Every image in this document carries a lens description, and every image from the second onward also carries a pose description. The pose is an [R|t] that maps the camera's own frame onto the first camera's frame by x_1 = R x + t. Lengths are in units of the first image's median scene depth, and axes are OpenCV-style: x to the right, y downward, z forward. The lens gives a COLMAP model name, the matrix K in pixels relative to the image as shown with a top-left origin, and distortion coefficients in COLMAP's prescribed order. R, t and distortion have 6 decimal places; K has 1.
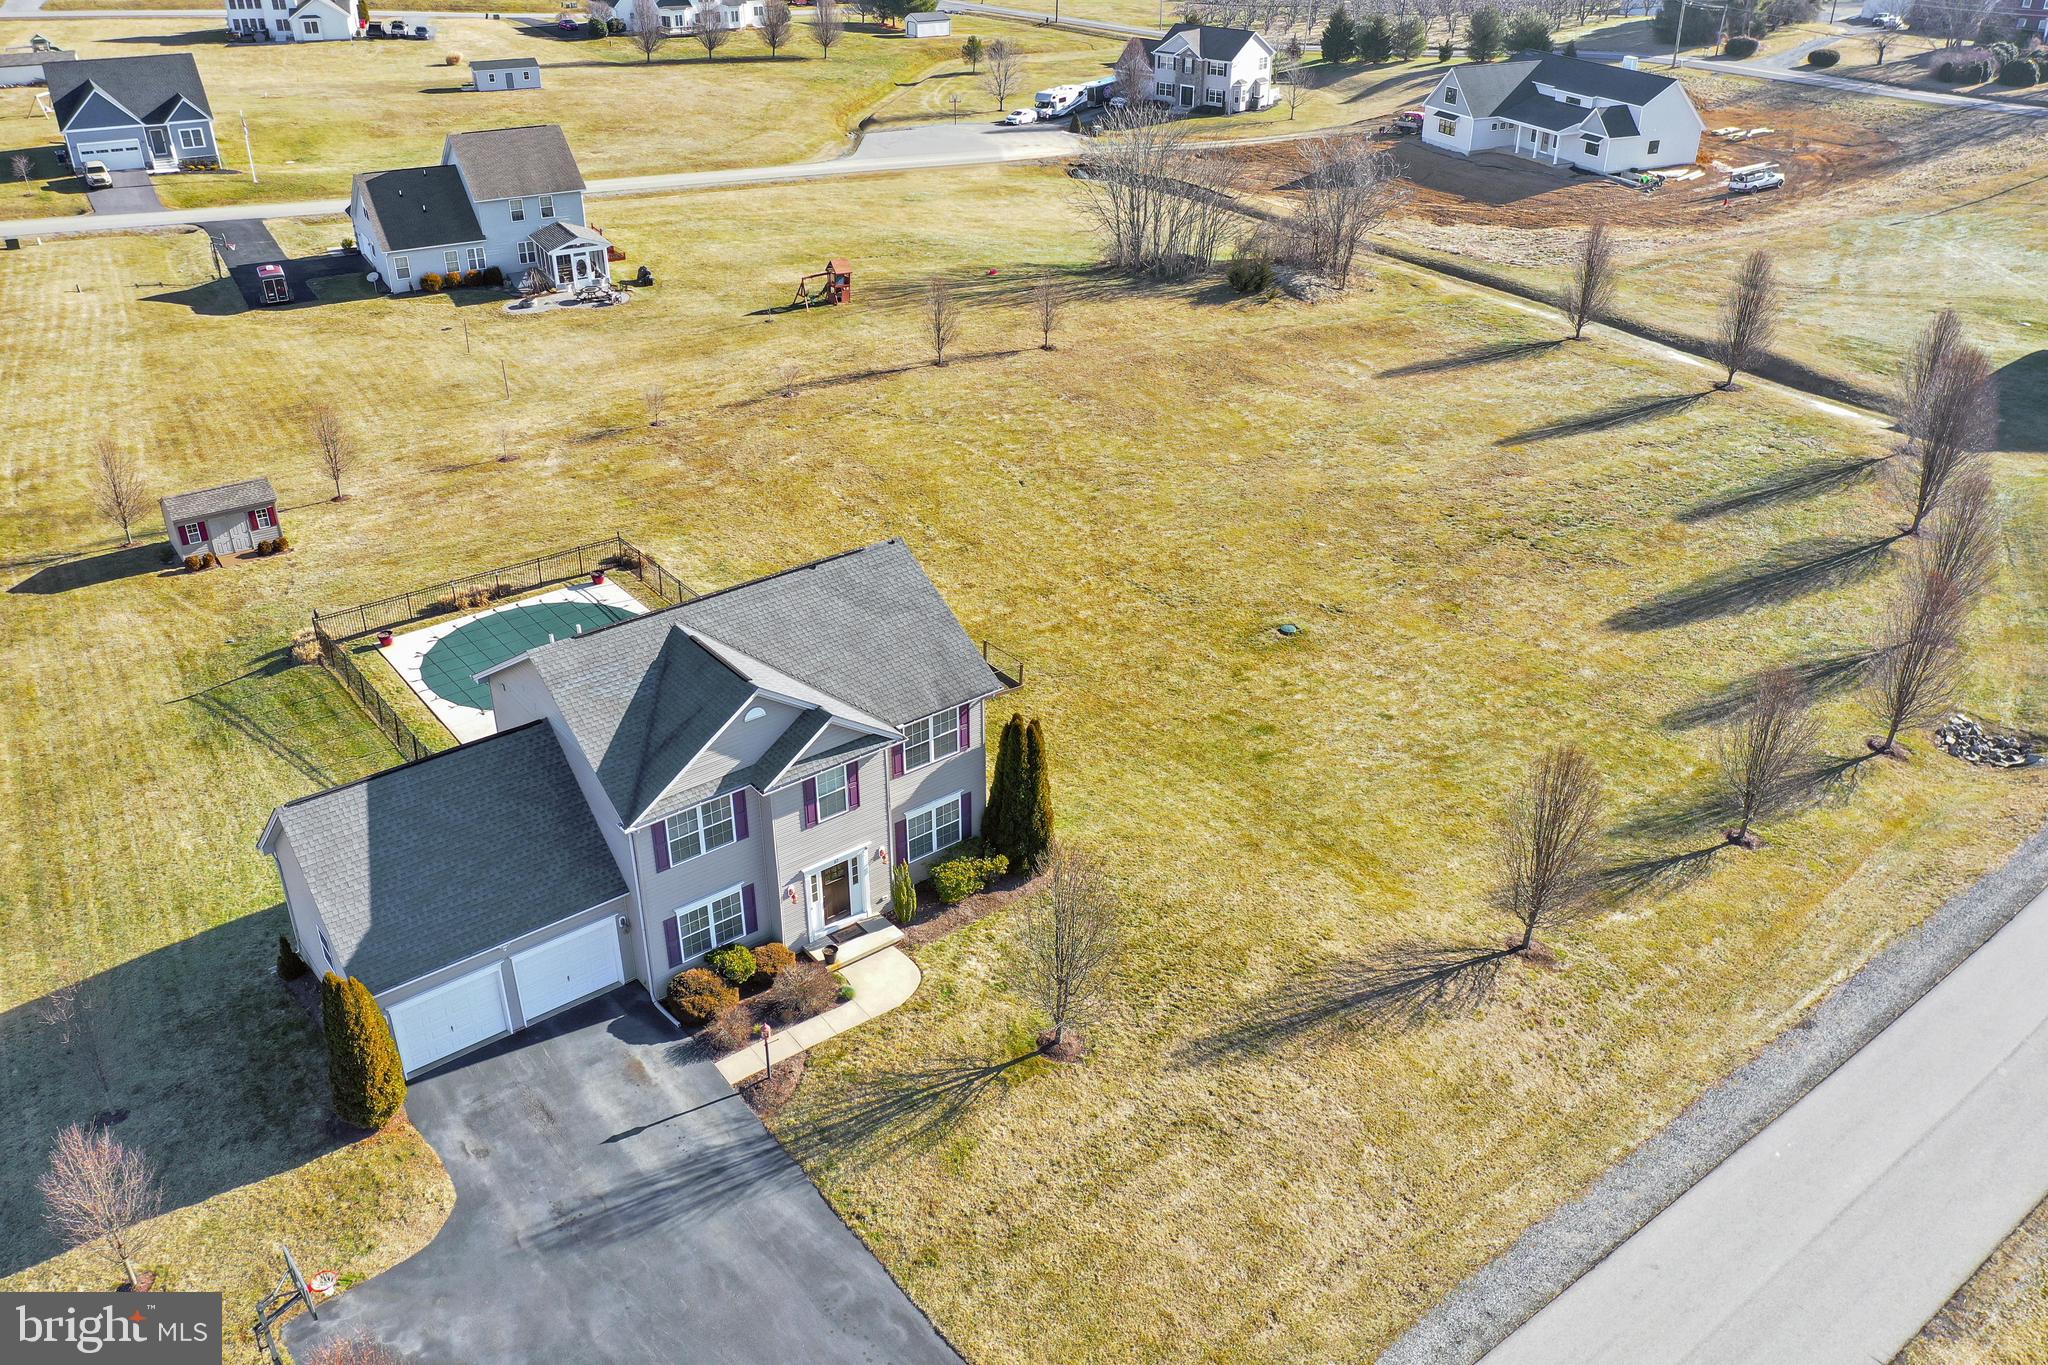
lens RADIAL K [[1613.5, 0, 1018.0], [0, 1613.5, 650.6], [0, 0, 1]] dist [0.000433, -0.000709]
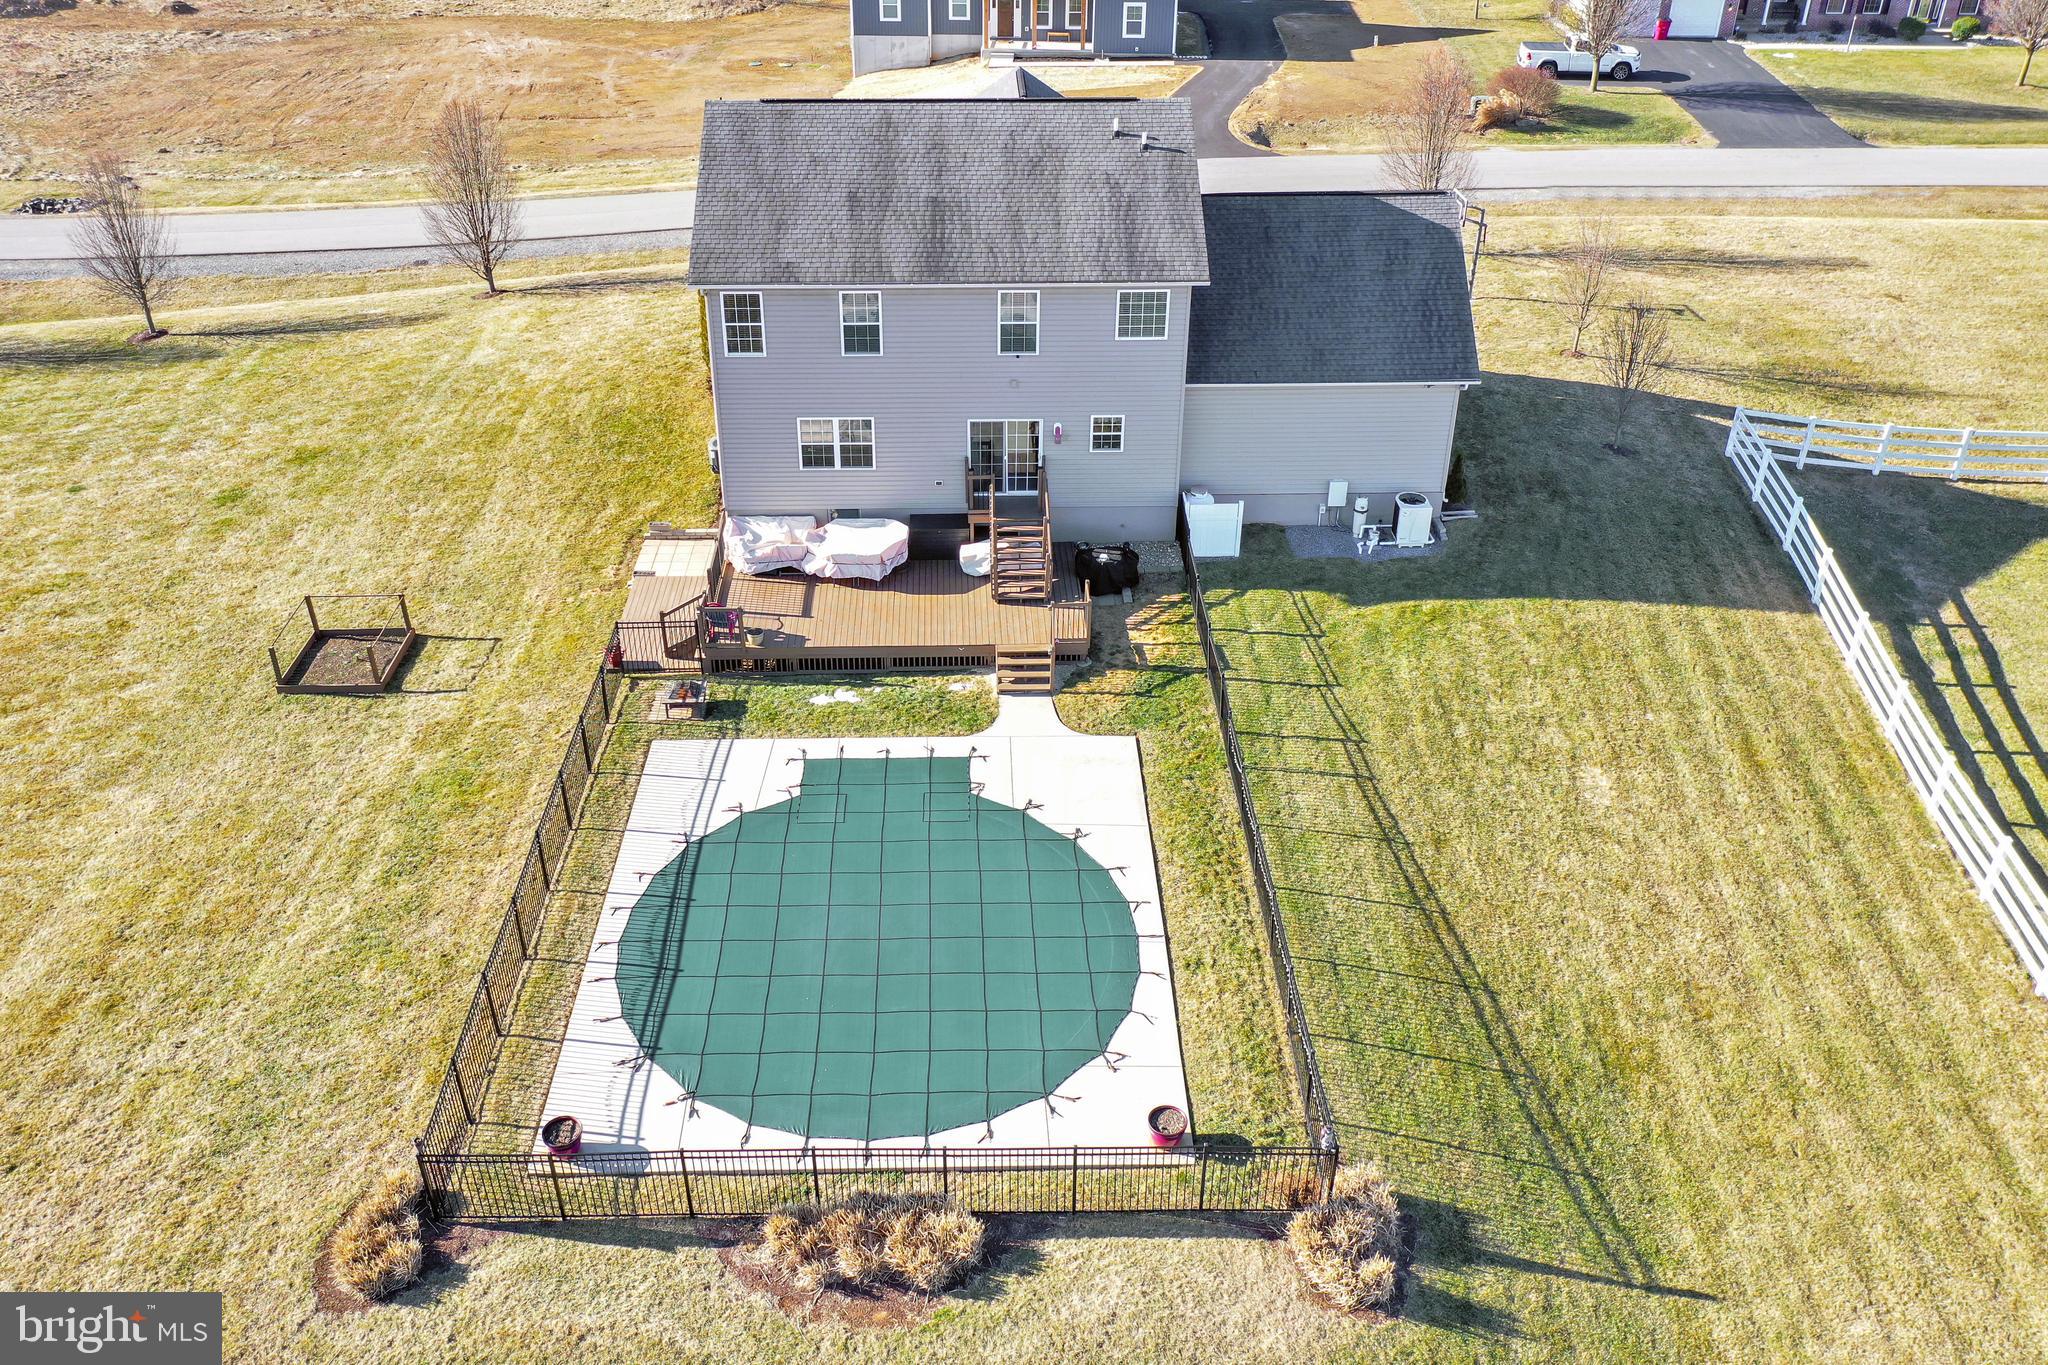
lens RADIAL K [[1625.5, 0, 987.1], [0, 1625.5, 615.5], [0, 0, 1]] dist [-0.001995, -0.002540]
pose [[-0.793340, -0.309396, 0.524295, -0.435998], [0.287398, 0.568869, 0.770578, -0.320780], [-0.536669, 0.762012, -0.362387, 0.894457]]
